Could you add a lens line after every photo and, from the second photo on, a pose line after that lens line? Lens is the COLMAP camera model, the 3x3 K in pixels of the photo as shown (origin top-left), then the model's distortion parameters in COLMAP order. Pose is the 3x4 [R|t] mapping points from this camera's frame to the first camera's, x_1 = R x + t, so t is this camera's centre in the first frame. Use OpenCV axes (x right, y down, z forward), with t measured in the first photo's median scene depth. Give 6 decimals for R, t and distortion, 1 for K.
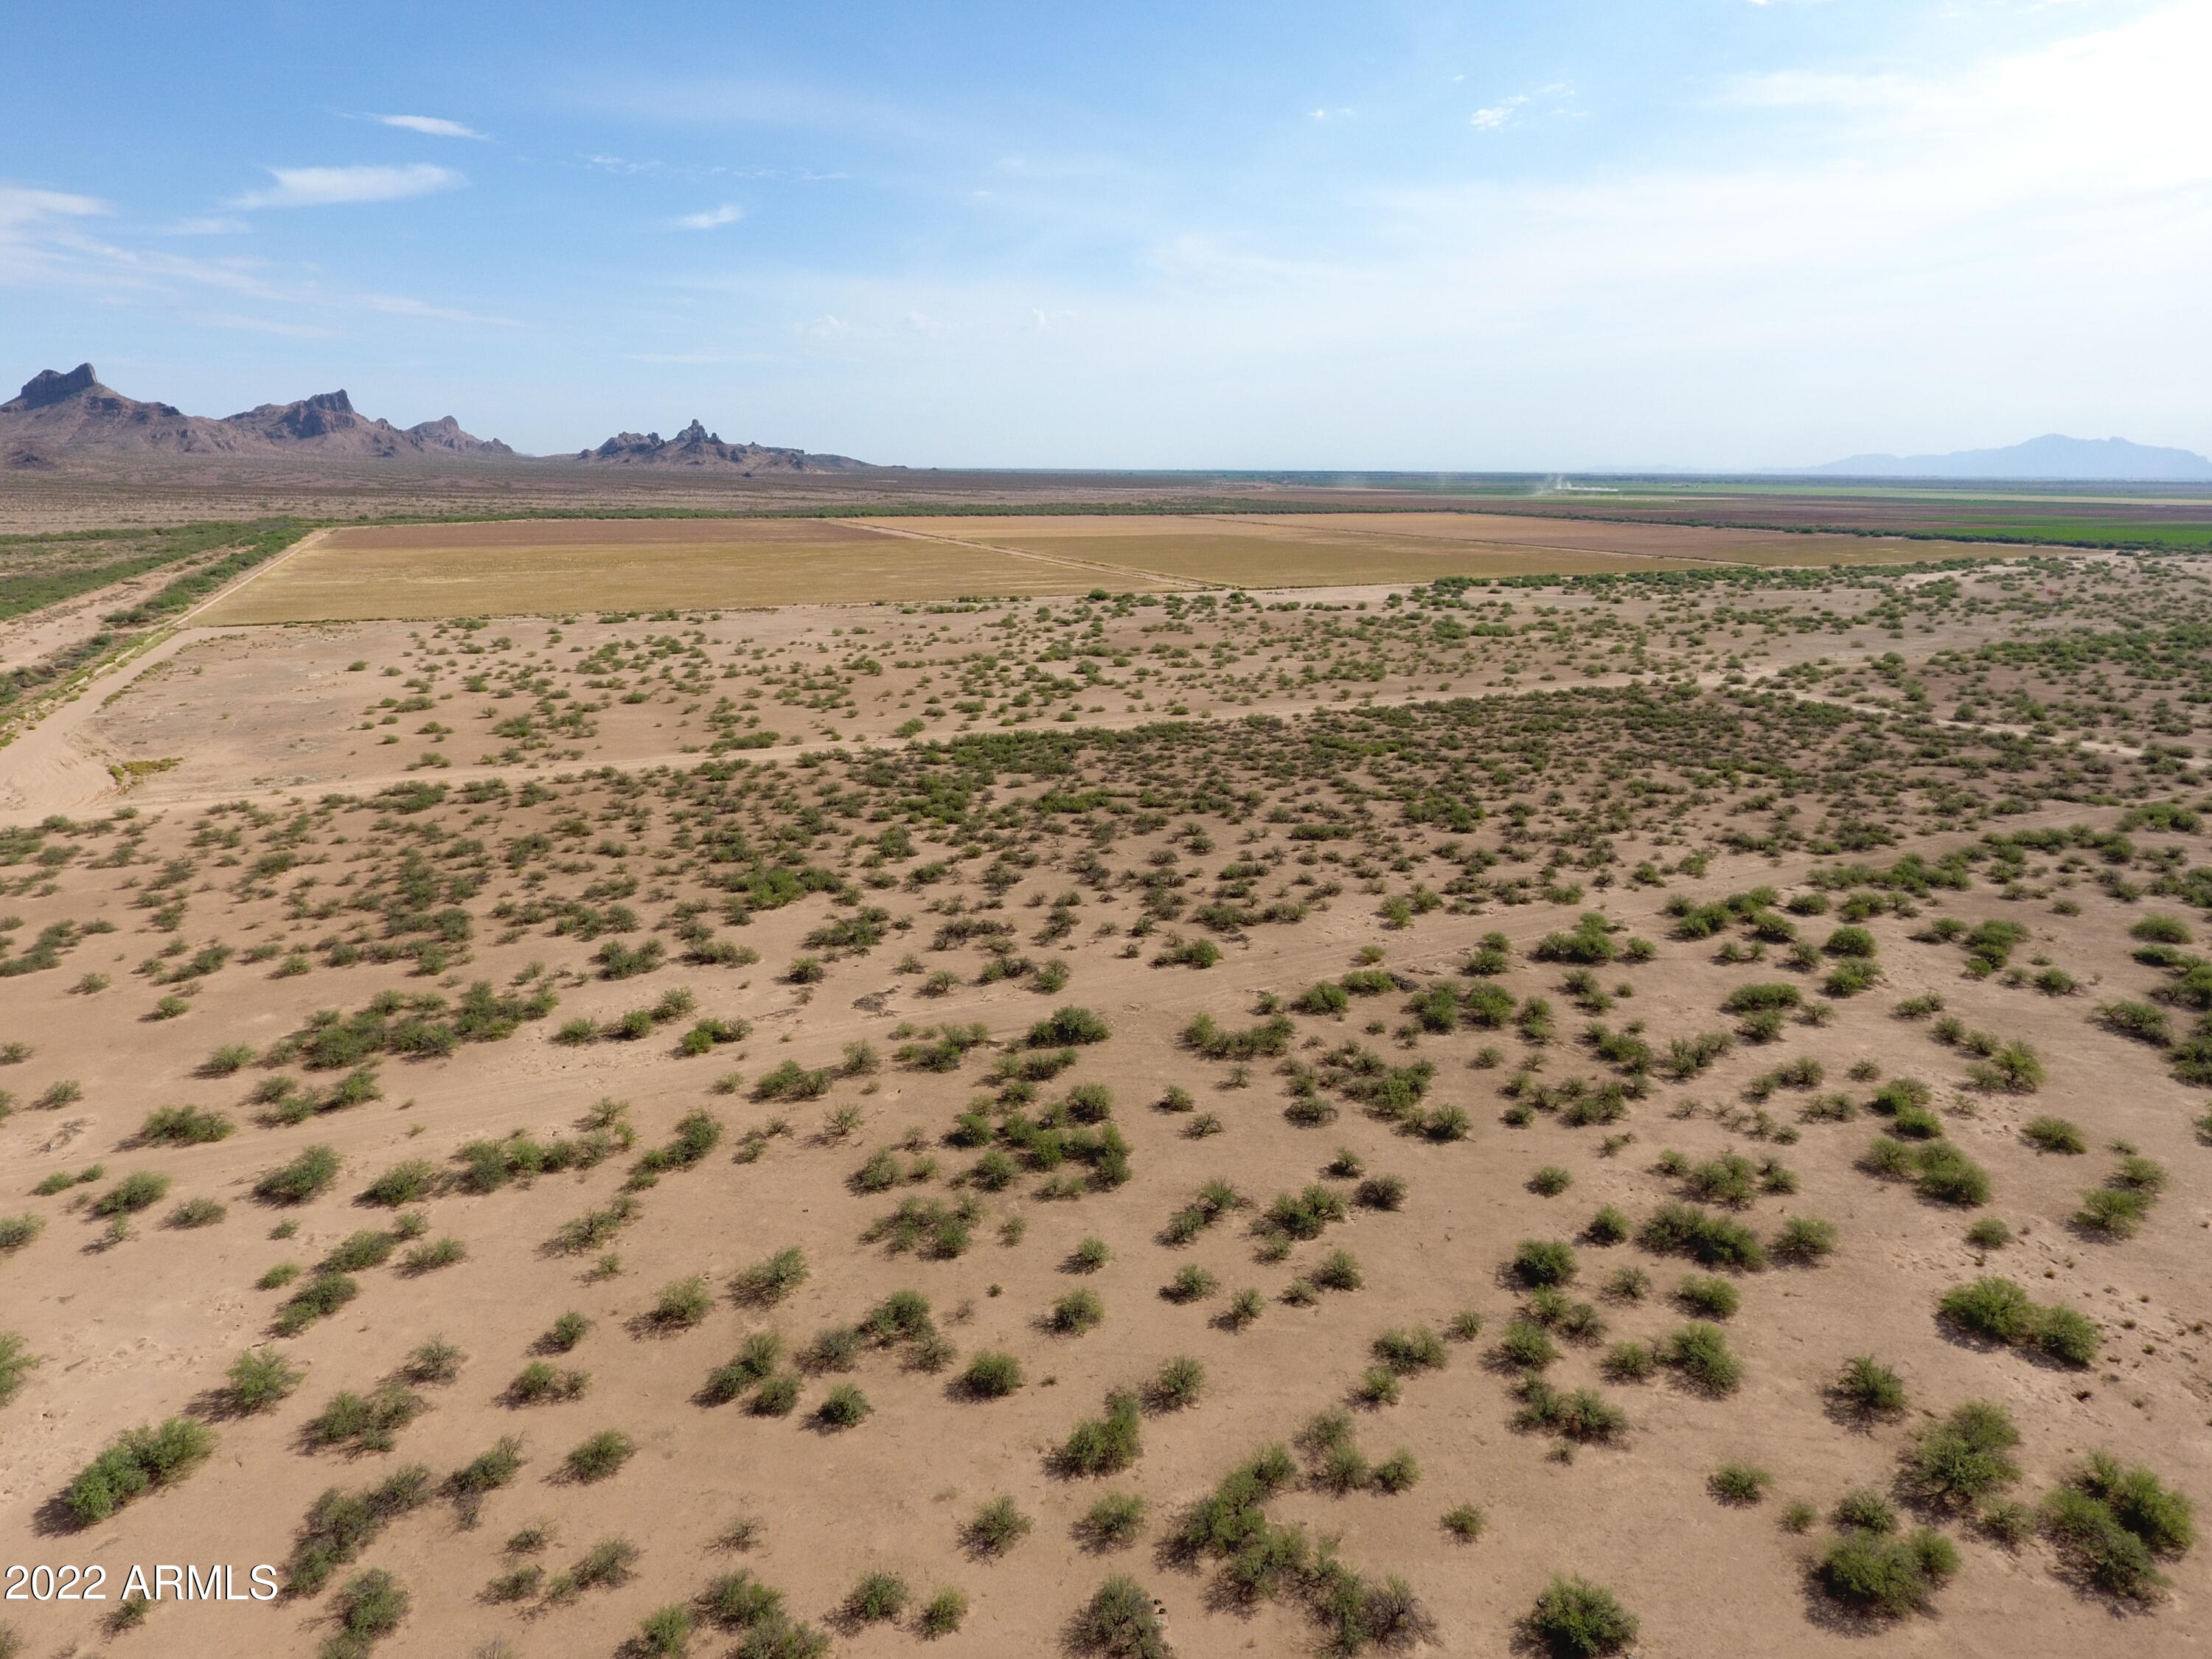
lens RADIAL K [[1301.2, 0, 1083.7], [0, 1301.2, 839.0], [0, 0, 1]] dist [-0.003165, 0.001464]
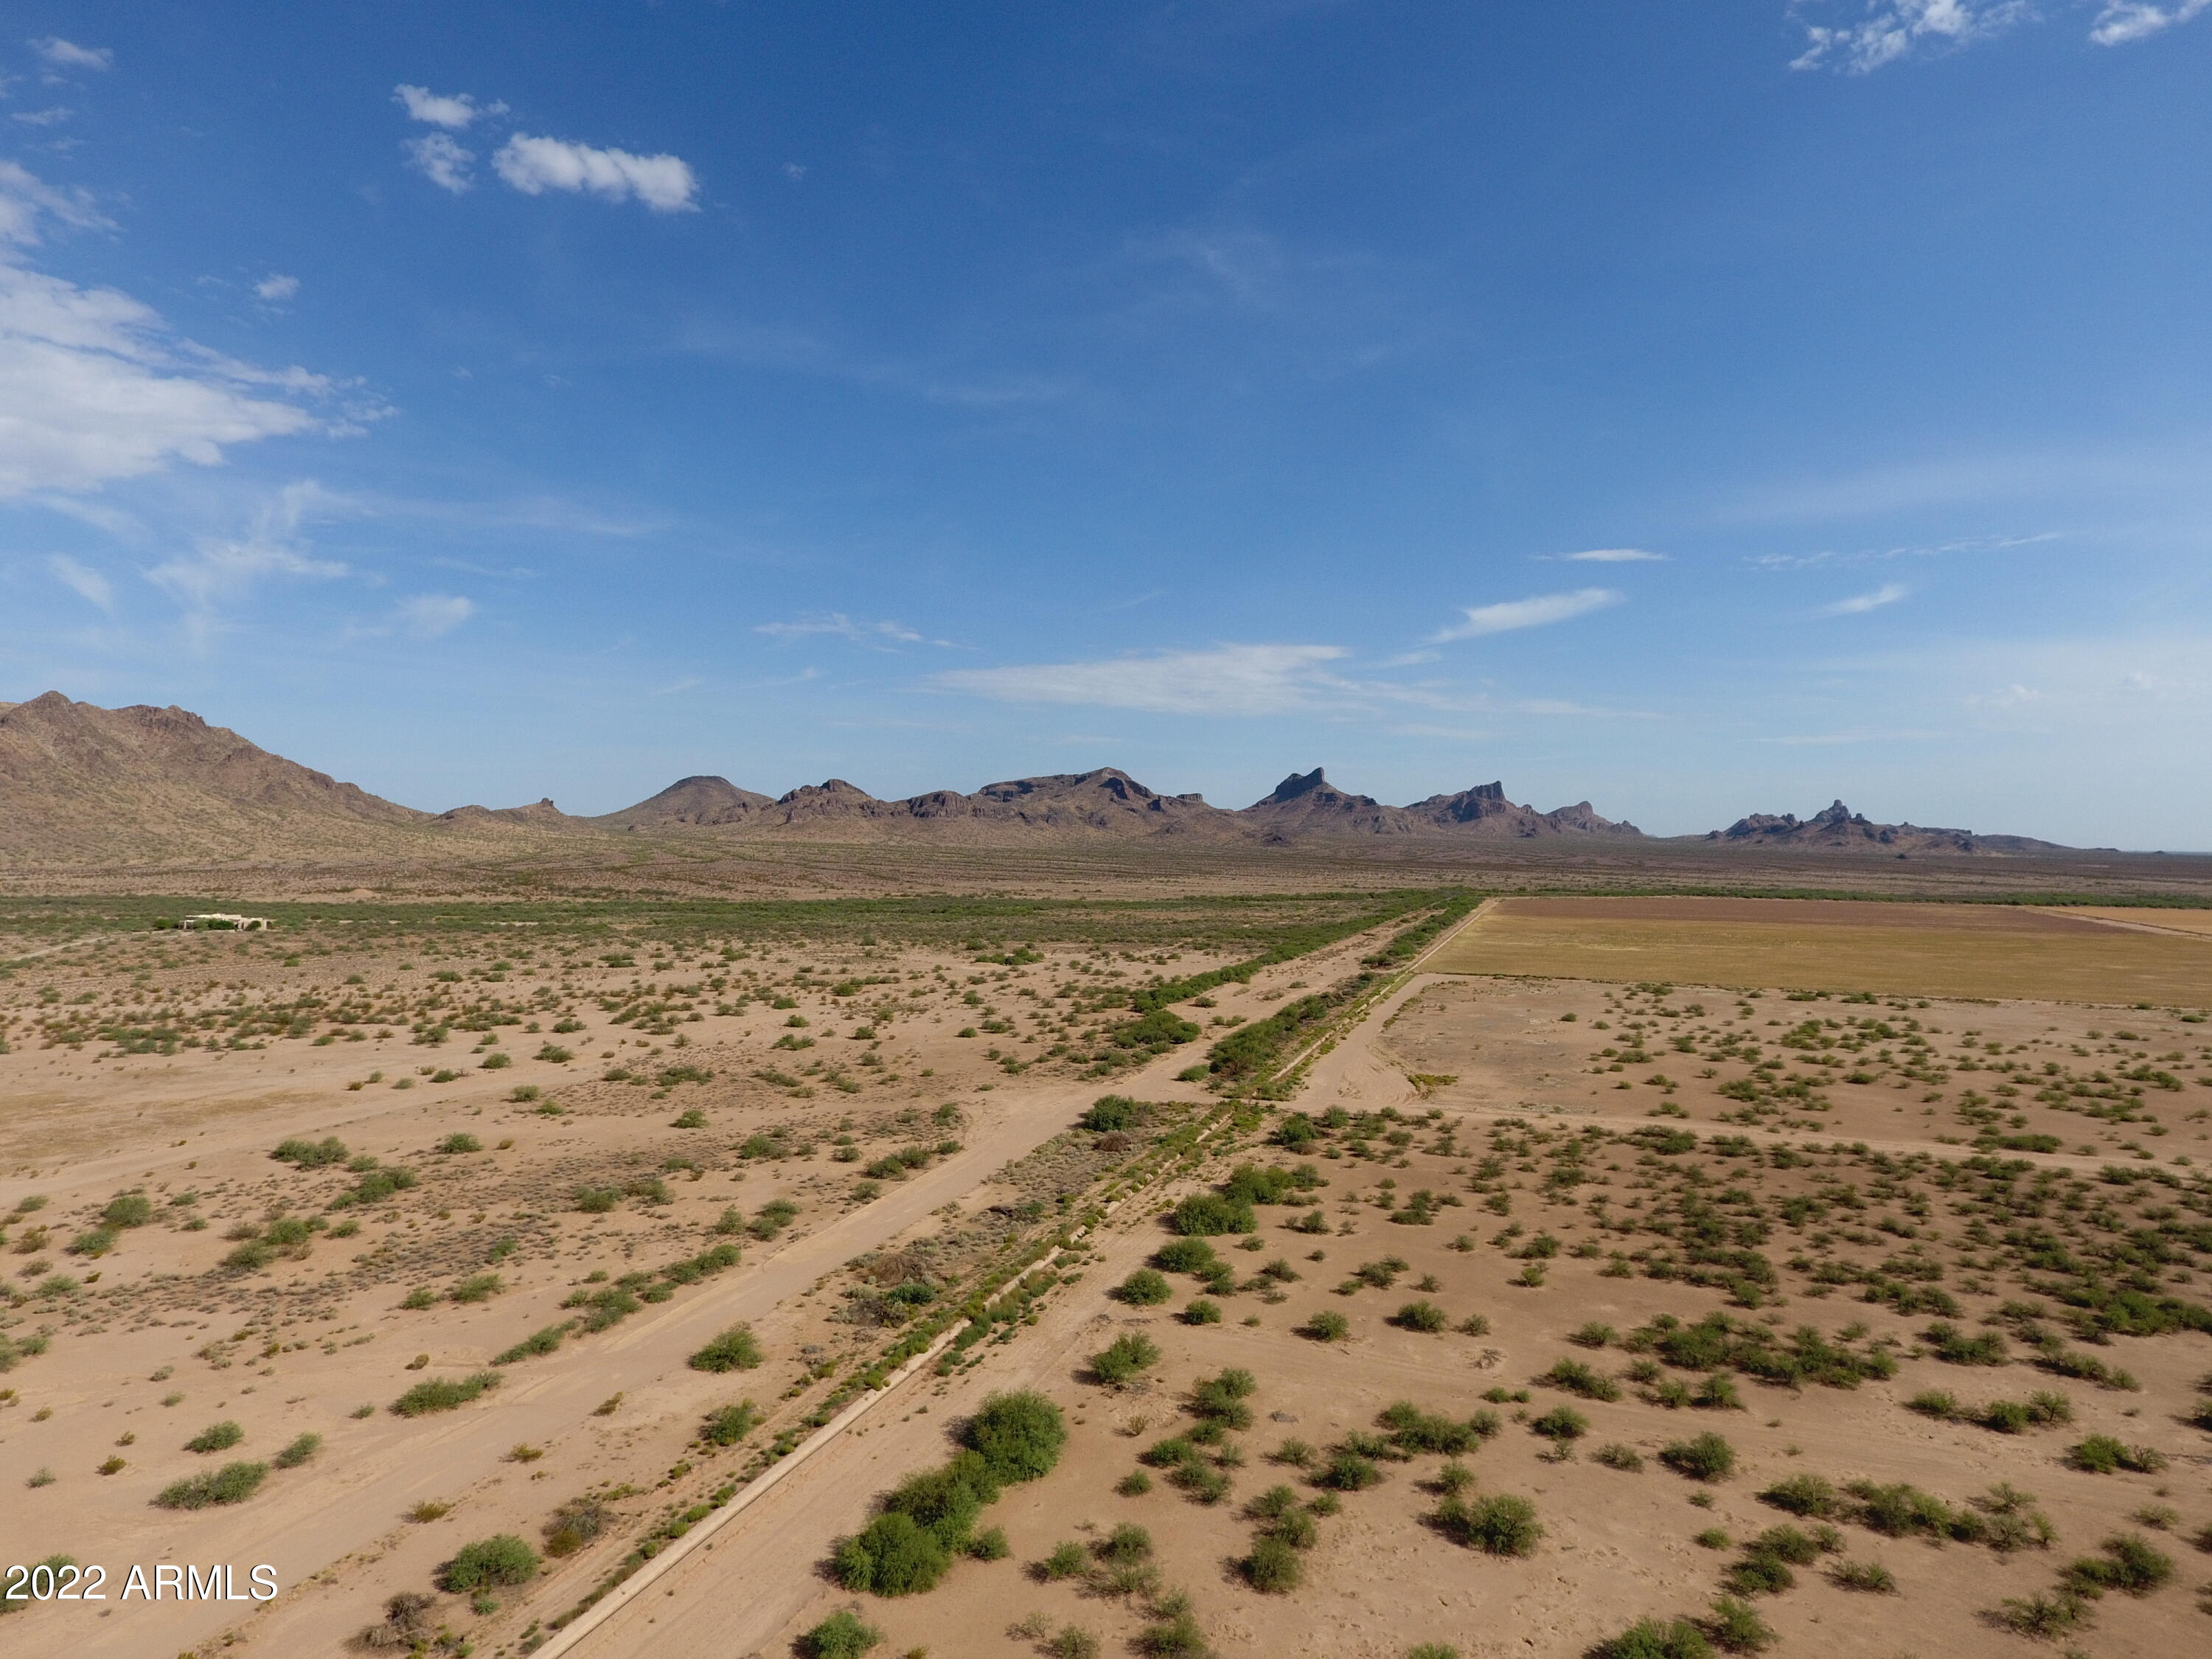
lens RADIAL K [[1301.2, 0, 1083.2], [0, 1301.2, 833.6], [0, 0, 1]] dist [-0.003165, 0.001464]
pose [[0.696579, -0.002046, -0.717477, -0.070523], [-0.202424, 0.958811, -0.199262, 0.031657], [0.688333, 0.284036, 0.667474, -0.103808]]
